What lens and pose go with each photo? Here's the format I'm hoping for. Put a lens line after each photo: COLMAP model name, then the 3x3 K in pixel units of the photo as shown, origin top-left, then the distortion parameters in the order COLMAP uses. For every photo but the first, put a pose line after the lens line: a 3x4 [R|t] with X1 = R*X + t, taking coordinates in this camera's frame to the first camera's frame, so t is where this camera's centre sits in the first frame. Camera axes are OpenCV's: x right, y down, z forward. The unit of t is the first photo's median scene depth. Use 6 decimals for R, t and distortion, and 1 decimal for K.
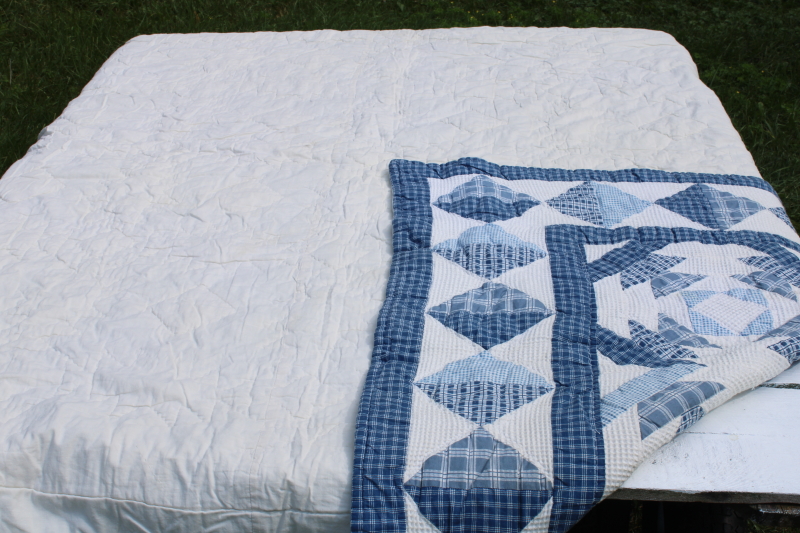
lens RADIAL K [[1220.8, 0, 400.0], [0, 1220.8, 266.5], [0, 0, 1]] dist [-0.061538, 0.036436]
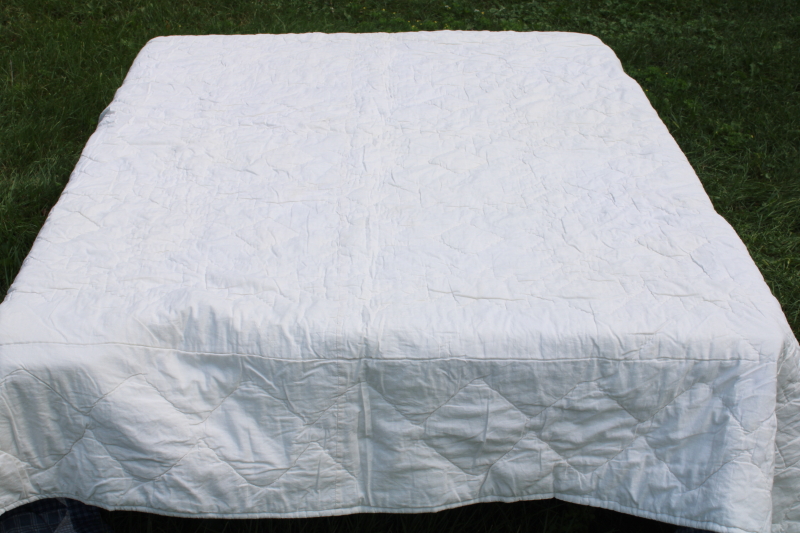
lens RADIAL K [[1220.8, 0, 400.0], [0, 1220.8, 266.5], [0, 0, 1]] dist [-0.061538, 0.036436]
pose [[0.996664, -0.011497, 0.080801, -0.106072], [0.012492, 0.999852, -0.011819, 0.071404], [-0.080653, 0.012789, 0.996660, -0.279667]]
